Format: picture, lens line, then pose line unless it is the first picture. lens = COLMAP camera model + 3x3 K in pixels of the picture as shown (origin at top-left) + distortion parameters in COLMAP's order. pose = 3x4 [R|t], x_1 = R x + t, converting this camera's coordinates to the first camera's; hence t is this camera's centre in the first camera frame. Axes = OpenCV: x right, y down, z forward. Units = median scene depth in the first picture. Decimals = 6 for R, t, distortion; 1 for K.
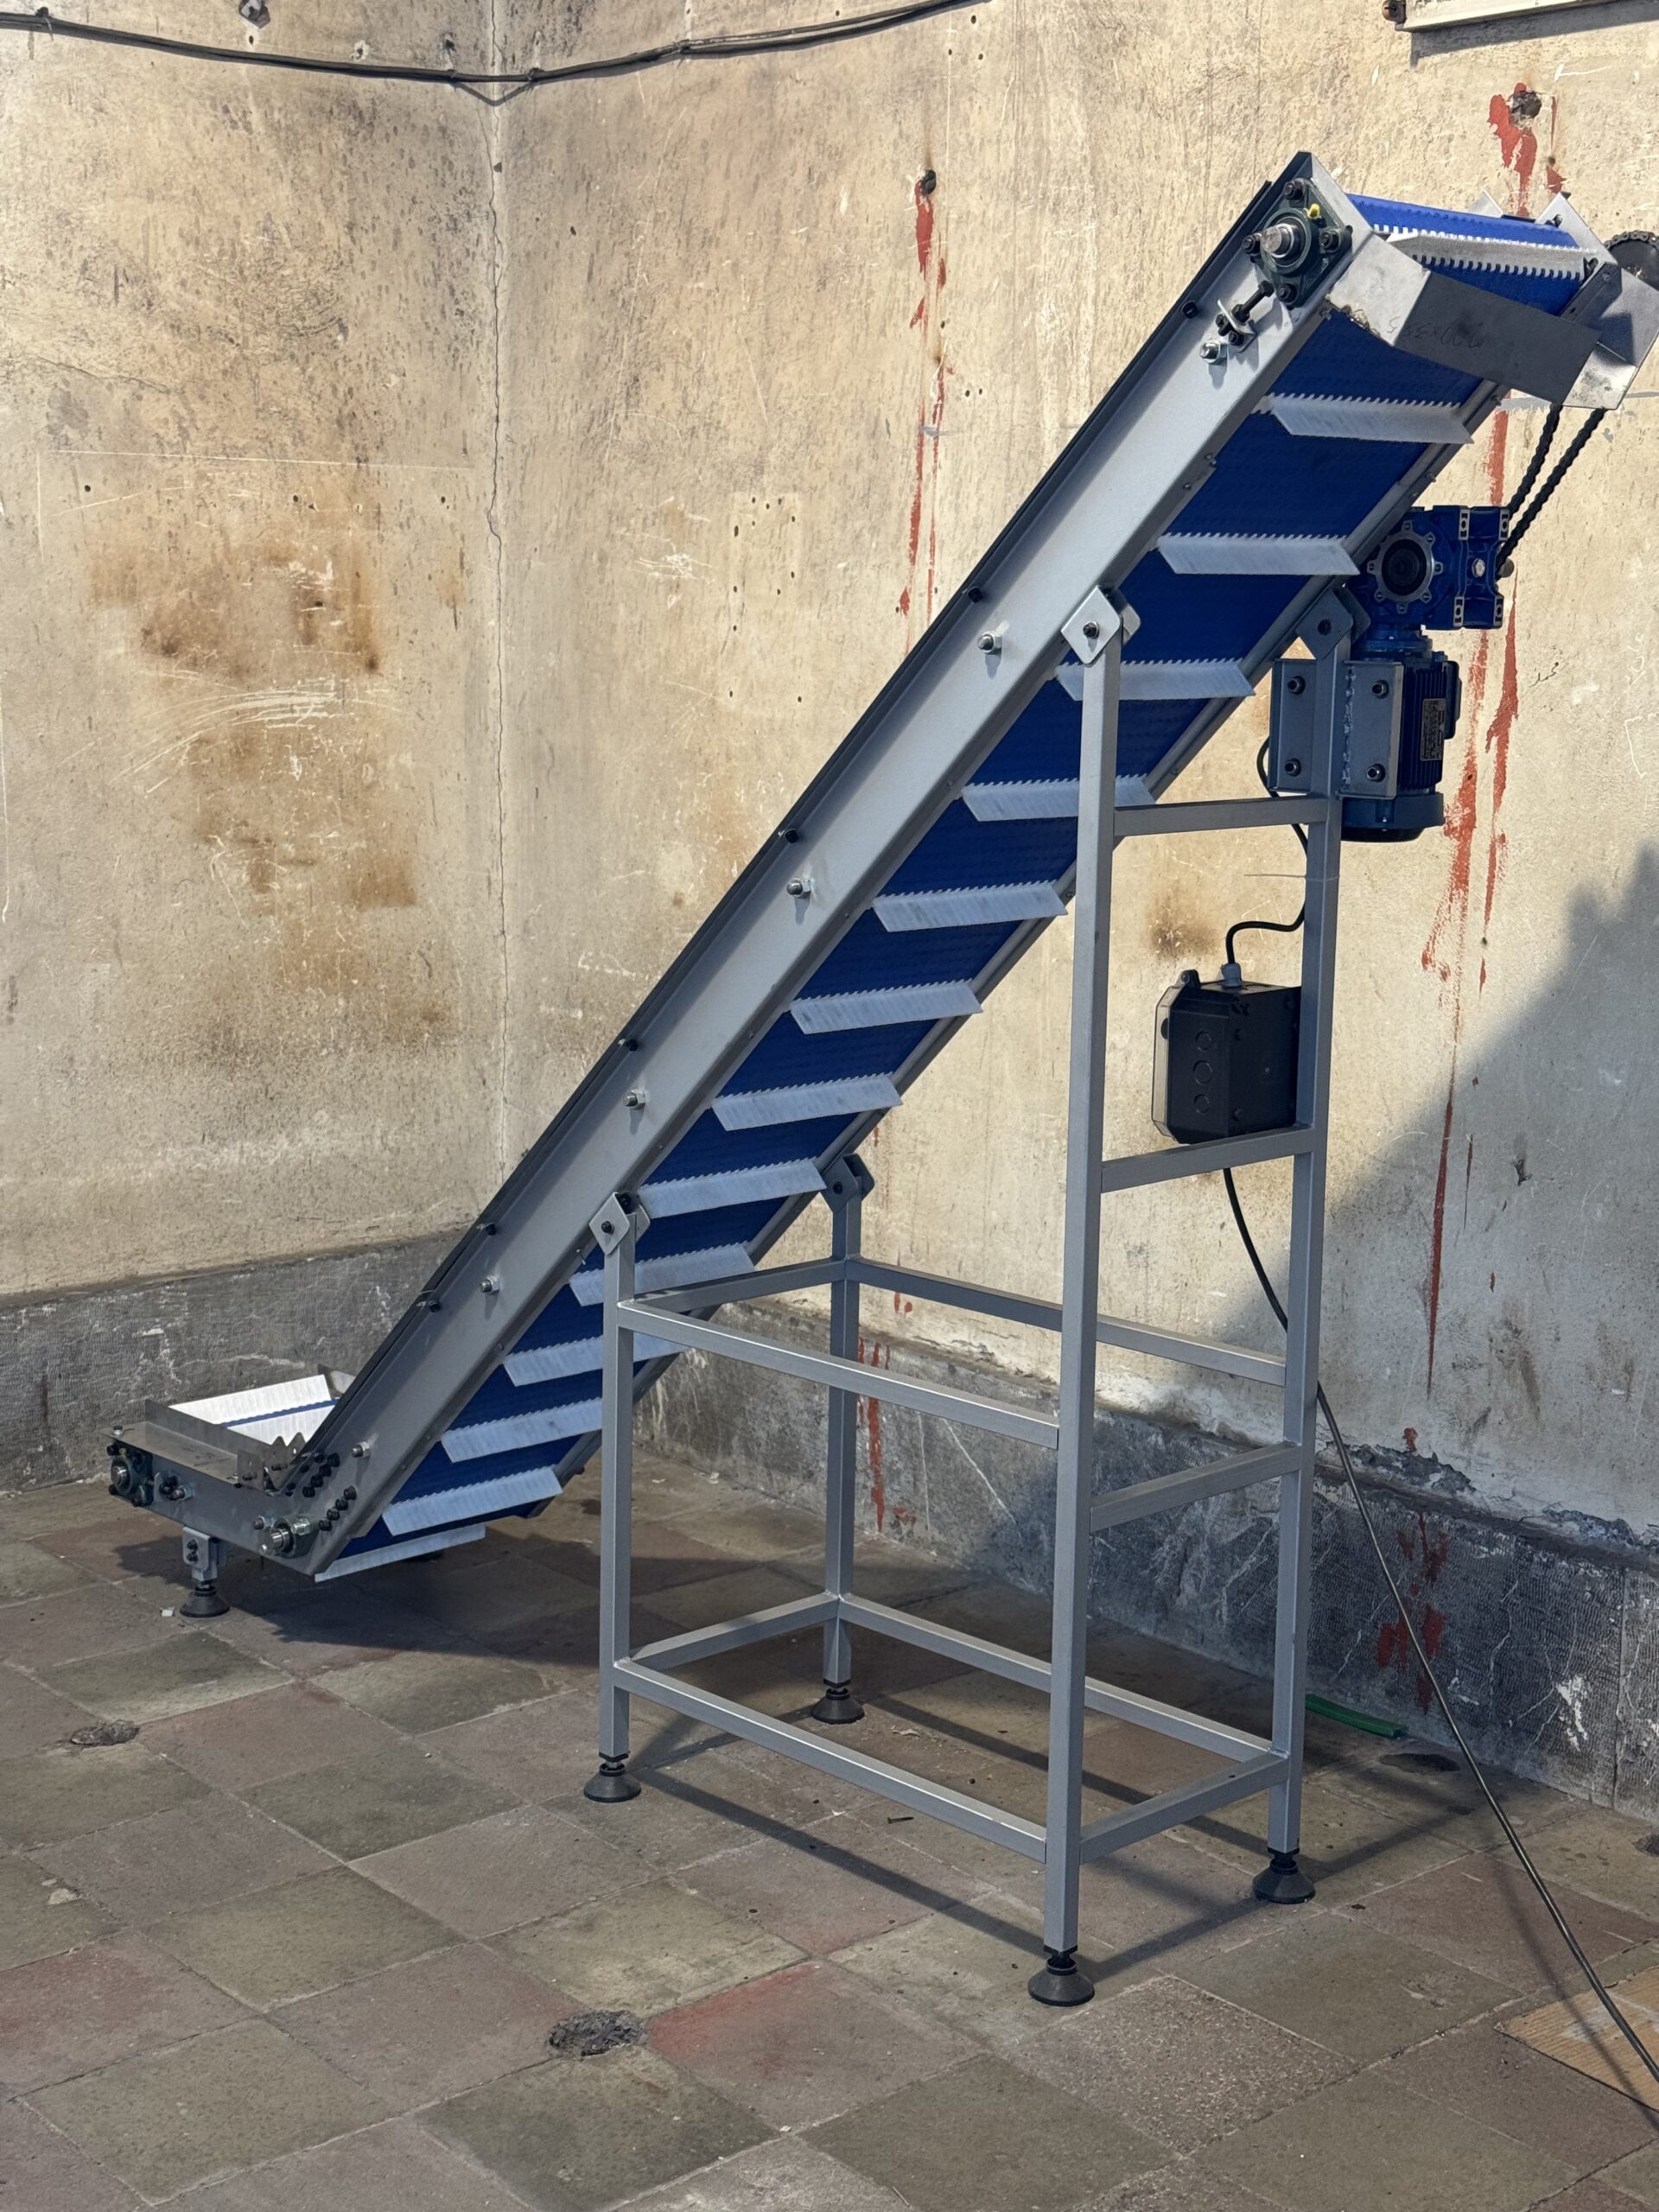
lens RADIAL K [[3059.7, 0, 820.0], [0, 3059.7, 1110.1], [0, 0, 1]] dist [0.115111, 0.000000]
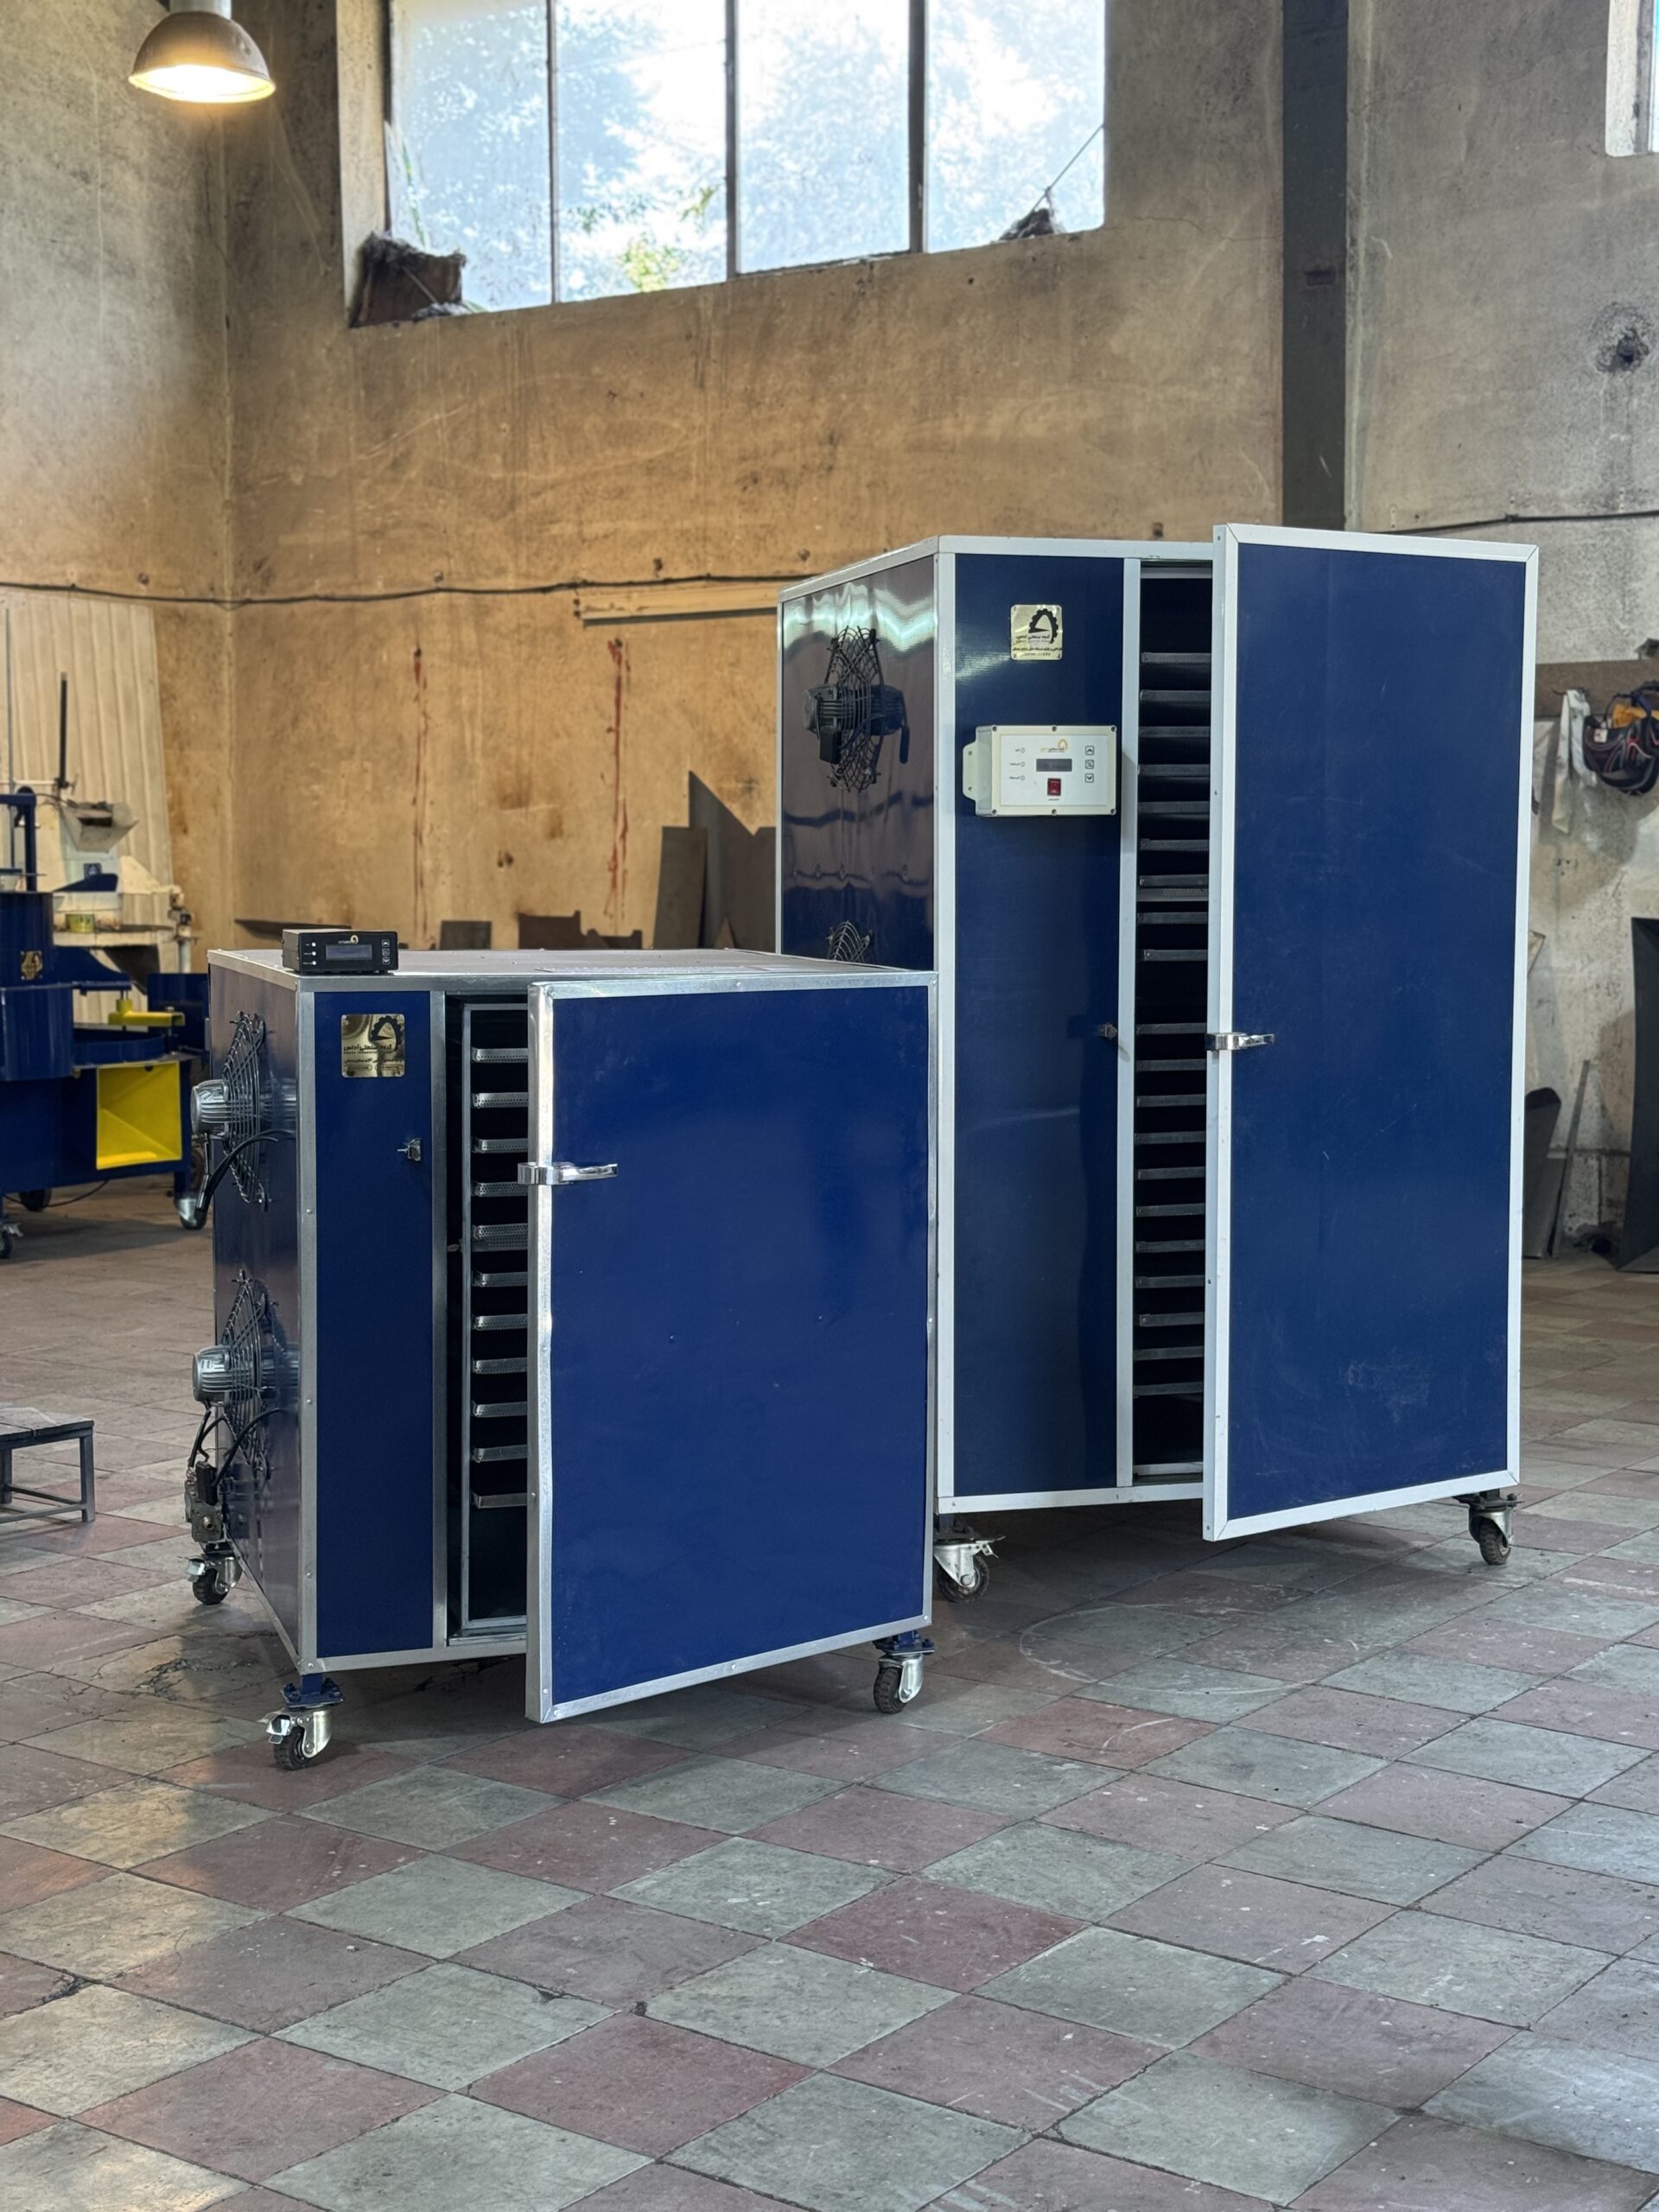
lens RADIAL K [[3059.7, 0, 832.7], [0, 3059.7, 1114.3], [0, 0, 1]] dist [0.115111, 0.000000]
pose [[0.971861, -0.032542, 0.233295, -0.238226], [0.052018, 0.995609, -0.077821, 0.318154], [-0.229739, 0.087766, 0.969287, -1.579463]]
